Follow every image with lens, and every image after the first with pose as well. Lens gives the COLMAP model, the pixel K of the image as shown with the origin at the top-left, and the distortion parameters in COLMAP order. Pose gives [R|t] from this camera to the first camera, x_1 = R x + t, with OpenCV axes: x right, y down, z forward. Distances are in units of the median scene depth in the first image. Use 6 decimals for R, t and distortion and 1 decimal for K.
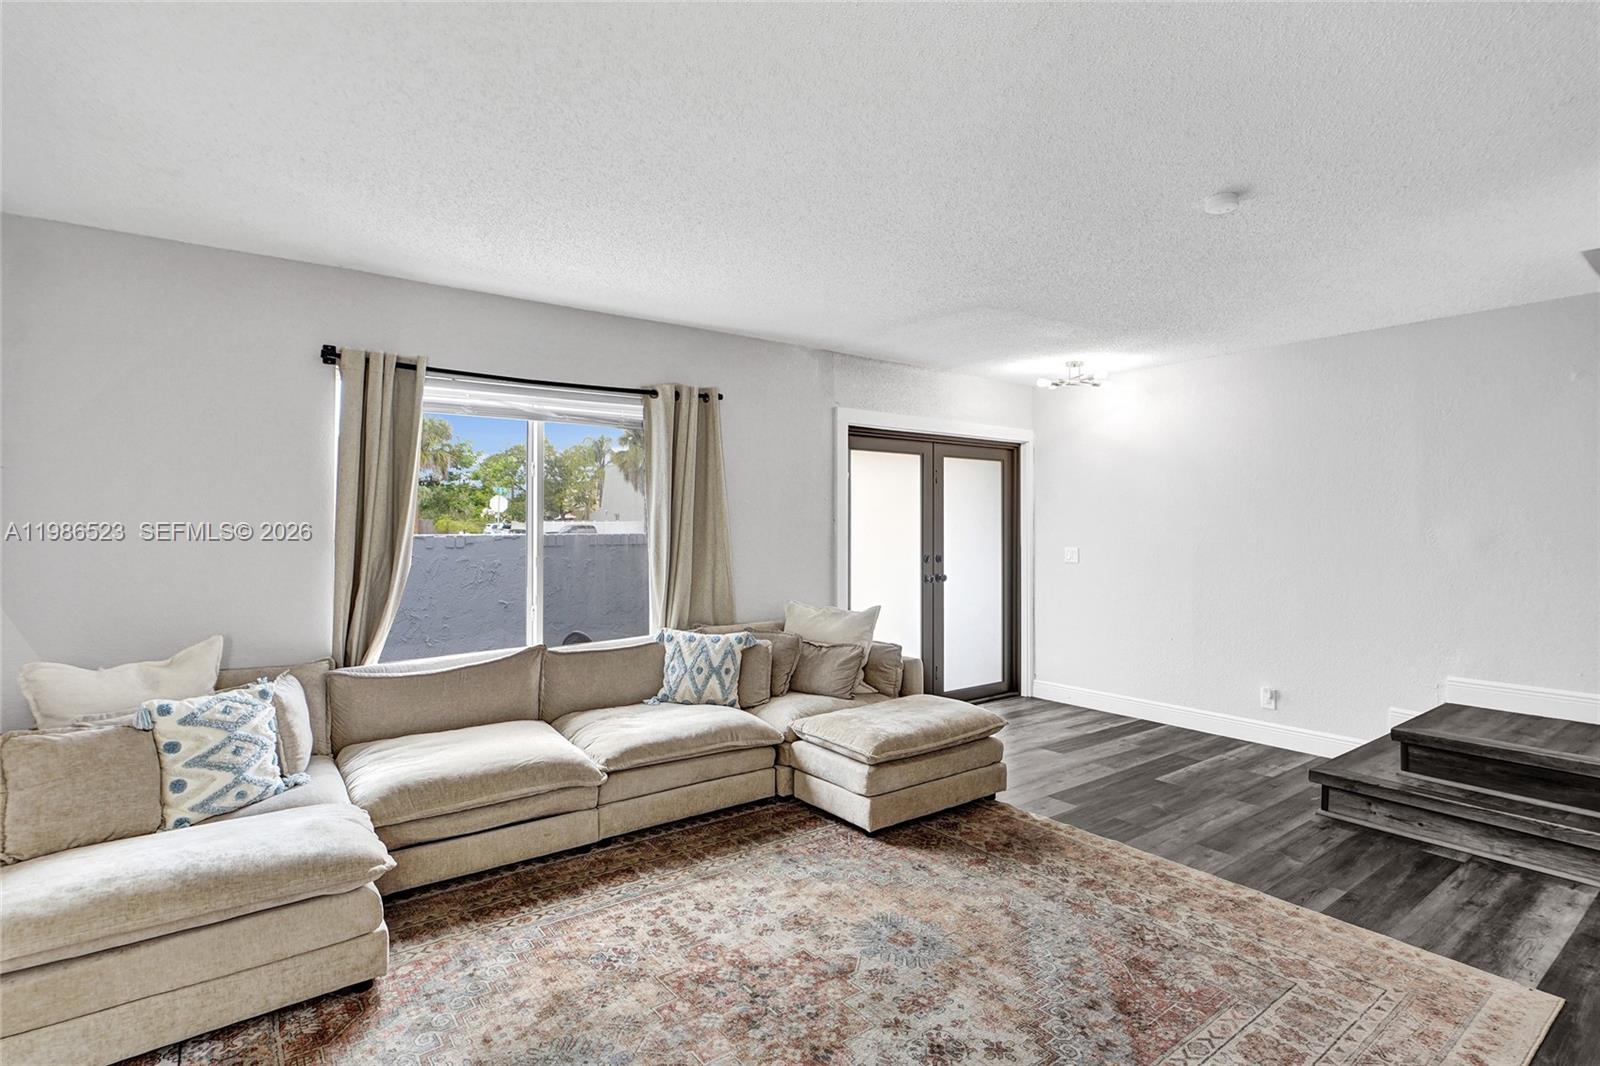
lens RADIAL K [[794.2, 0, 798.3], [0, 794.2, 521.1], [0, 0, 1]] dist [-0.011849, 0.002690]
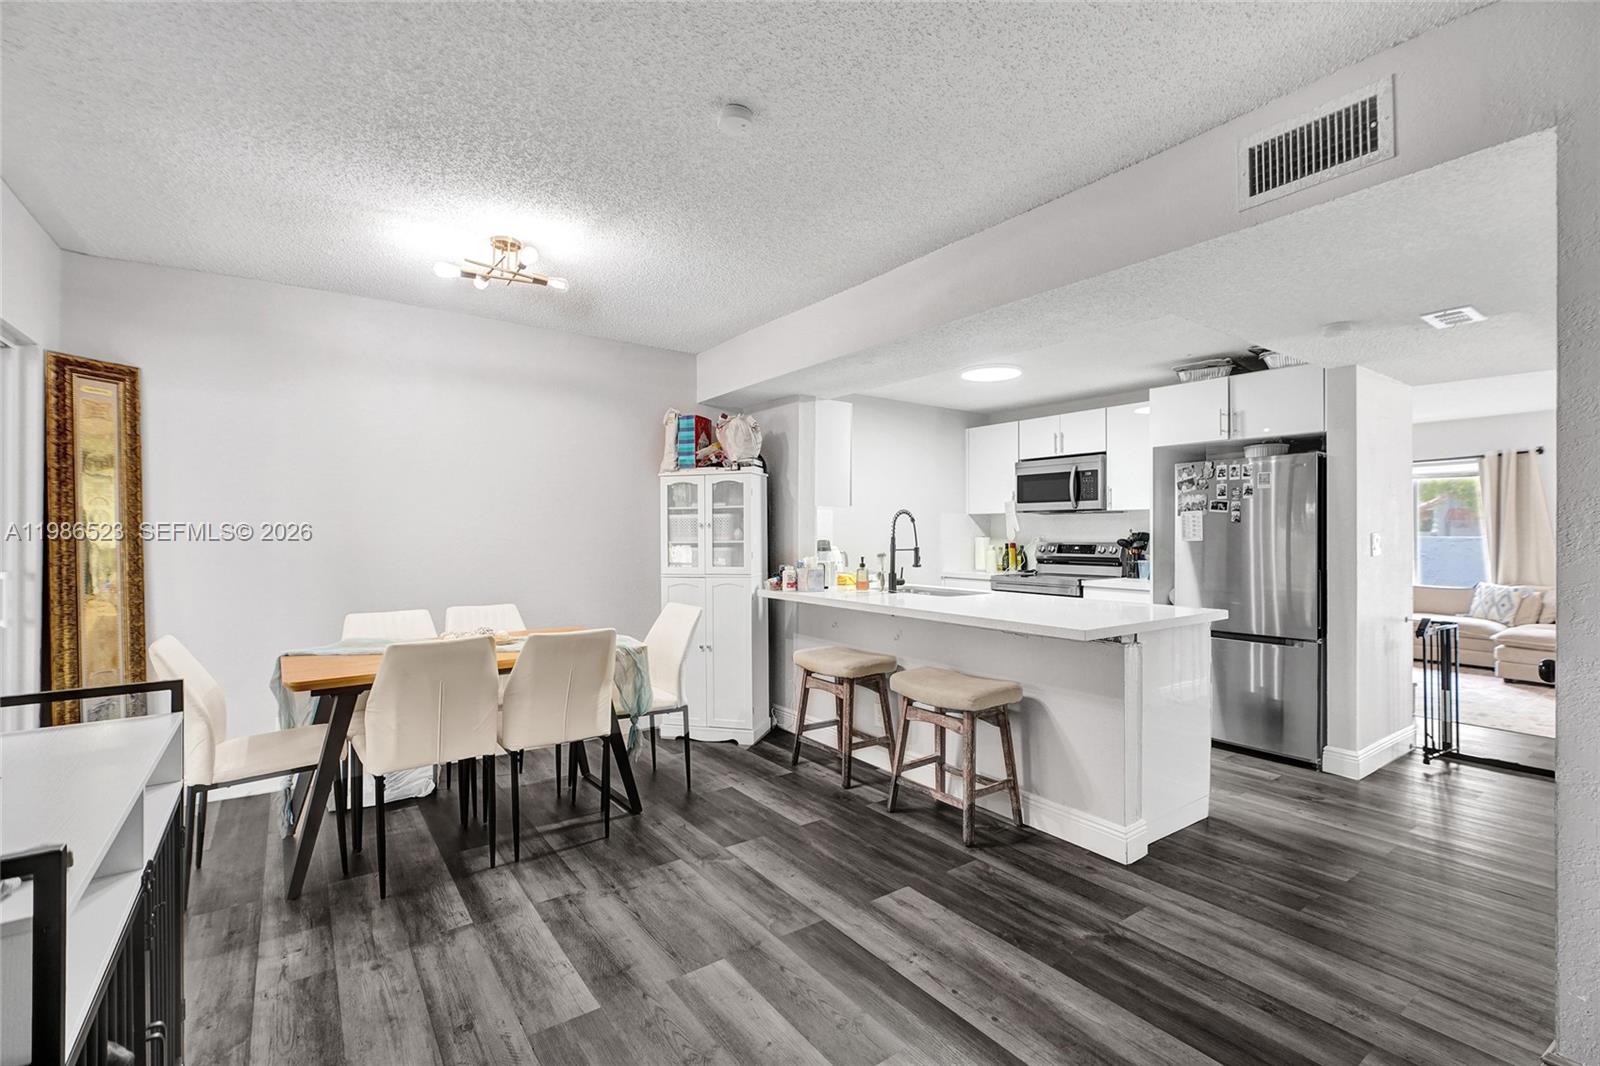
lens RADIAL K [[694.2, 0, 799.6], [0, 694.2, 530.4], [0, 0, 1]] dist [0.003174, -0.000037]
pose [[-0.018669, -0.009257, -0.999783, 2.003959], [-0.001784, 0.999956, -0.009225, 0.041761], [0.999824, 0.001611, -0.018684, -0.780296]]
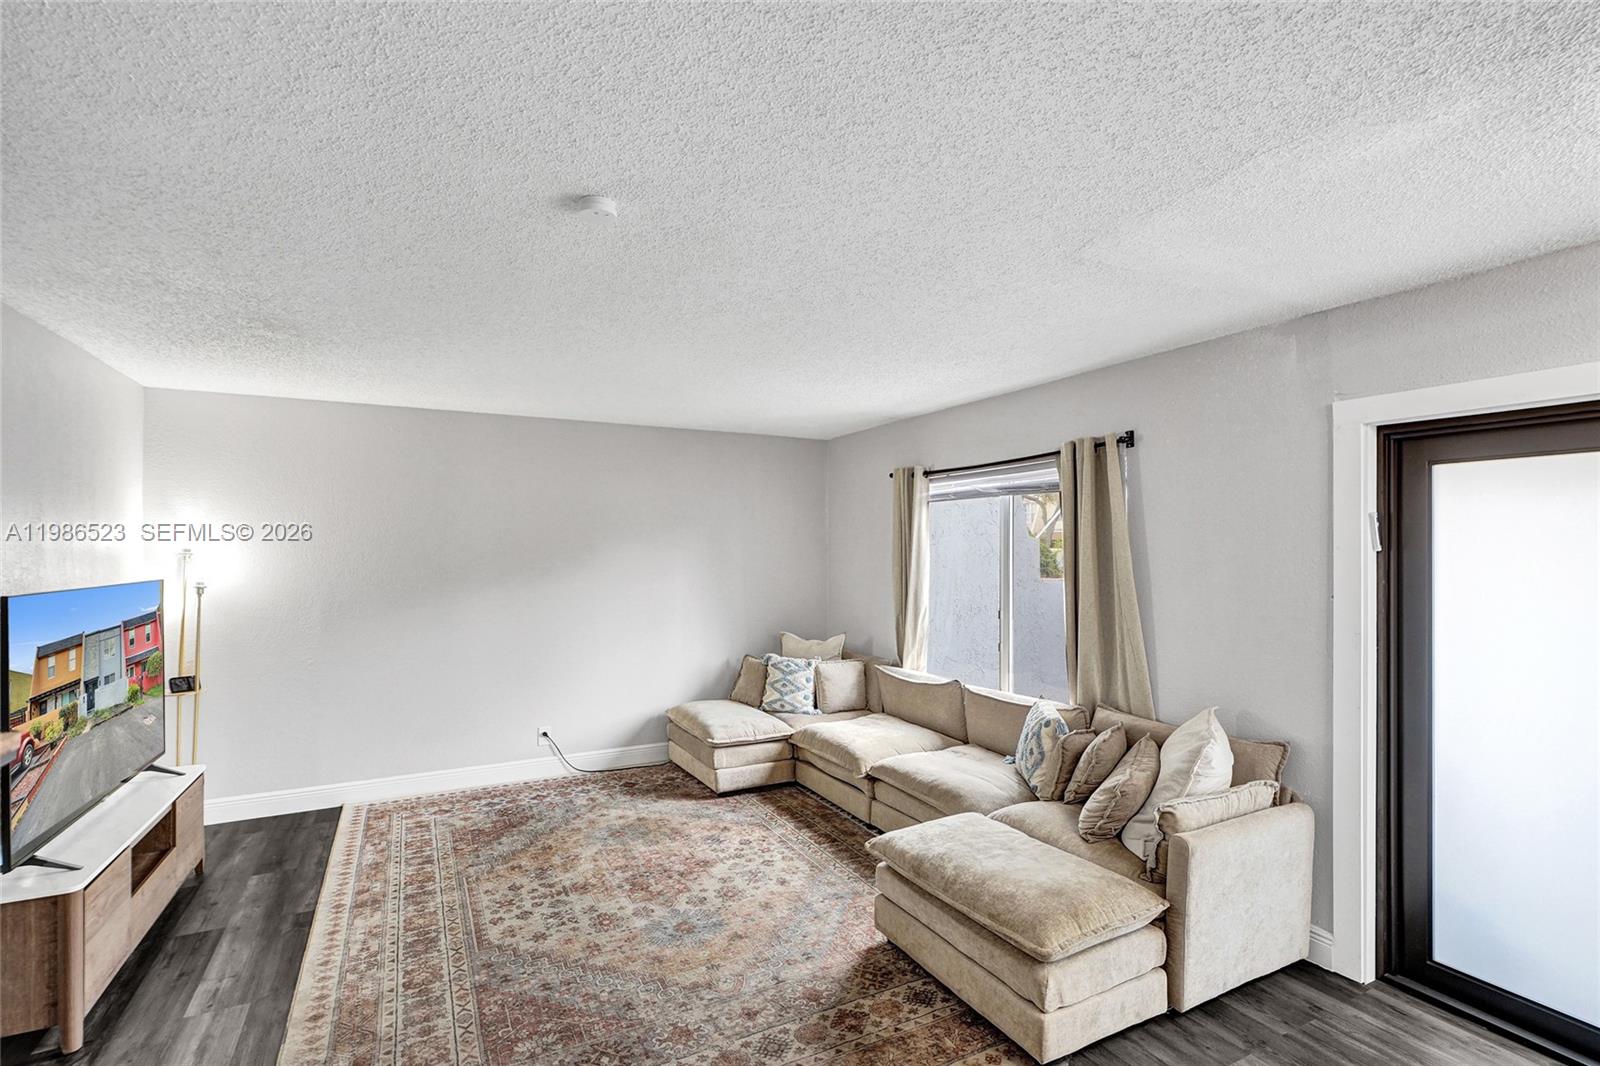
lens RADIAL K [[739.7, 0, 785.5], [0, 739.7, 546.6], [0, 0, 1]] dist [-0.009369, 0.004559]
pose [[-0.168504, -0.003332, -0.985695, 1.031551], [0.004287, 0.999982, -0.004114, -0.061004], [0.985692, -0.004919, -0.168487, 1.106159]]
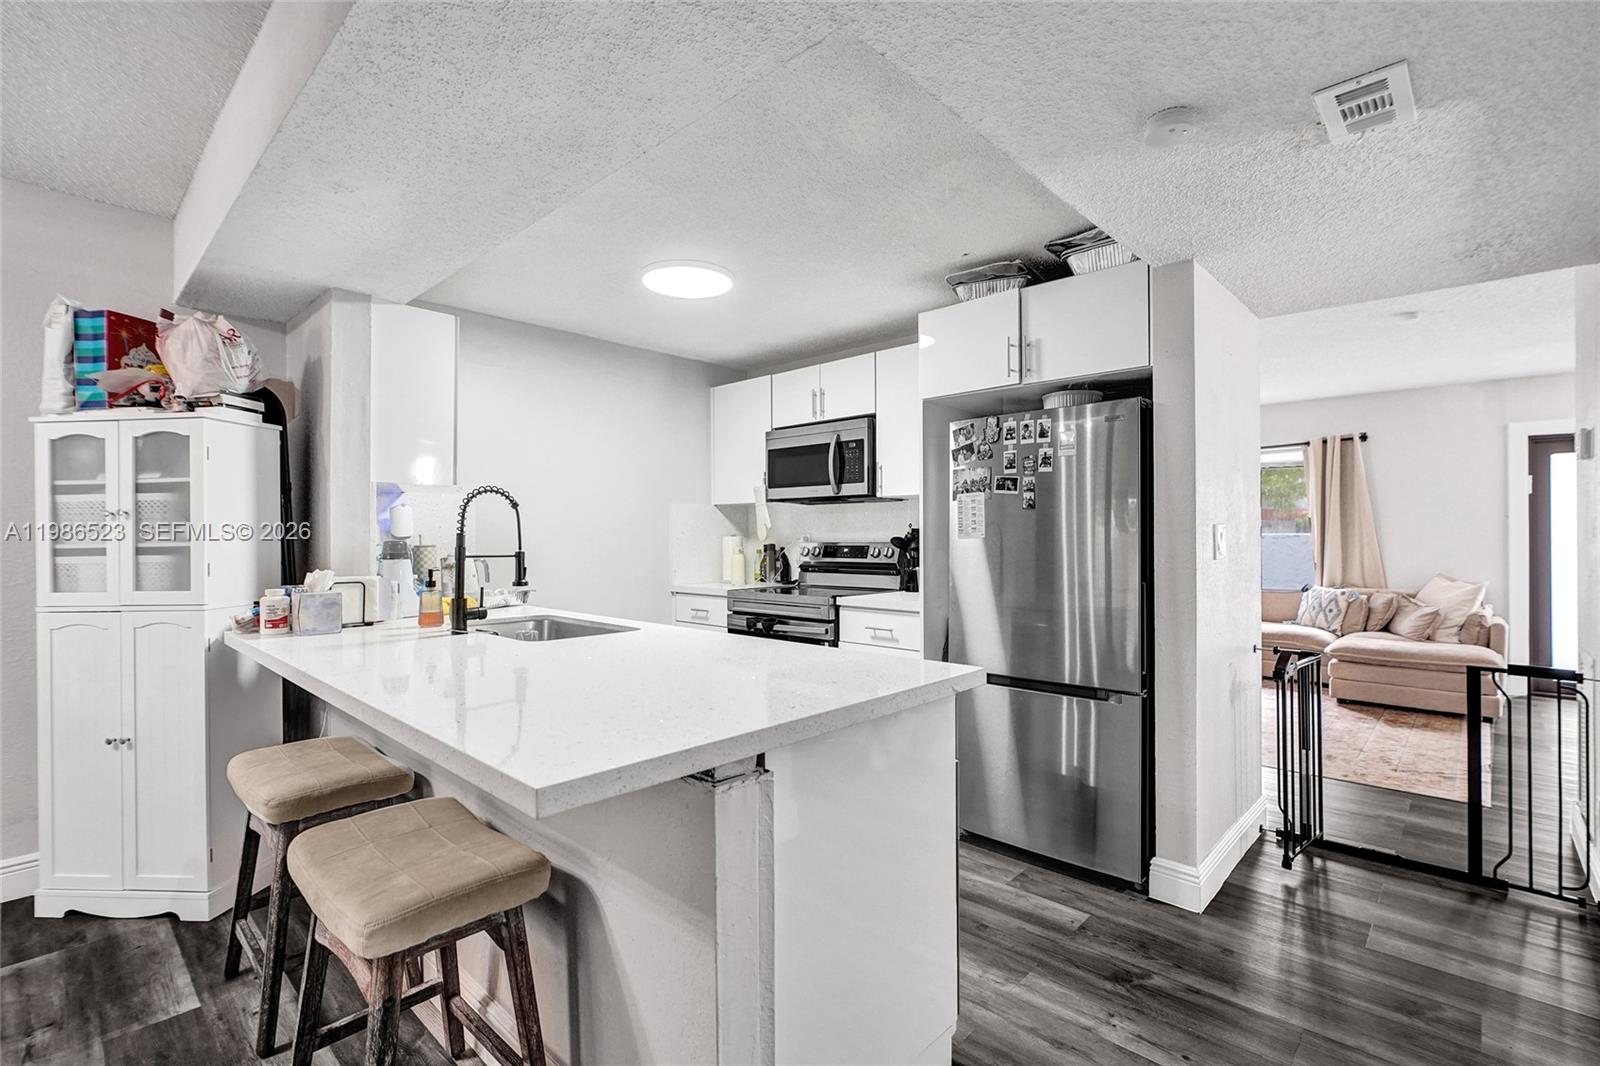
lens RADIAL K [[739.7, 0, 780.4], [0, 739.7, 531.2], [0, 0, 1]] dist [-0.009369, 0.004559]
pose [[0.161686, -0.010924, -0.986782, 1.569235], [0.003678, 0.999938, -0.010467, 0.047339], [0.986835, -0.001937, 0.161716, -0.464282]]
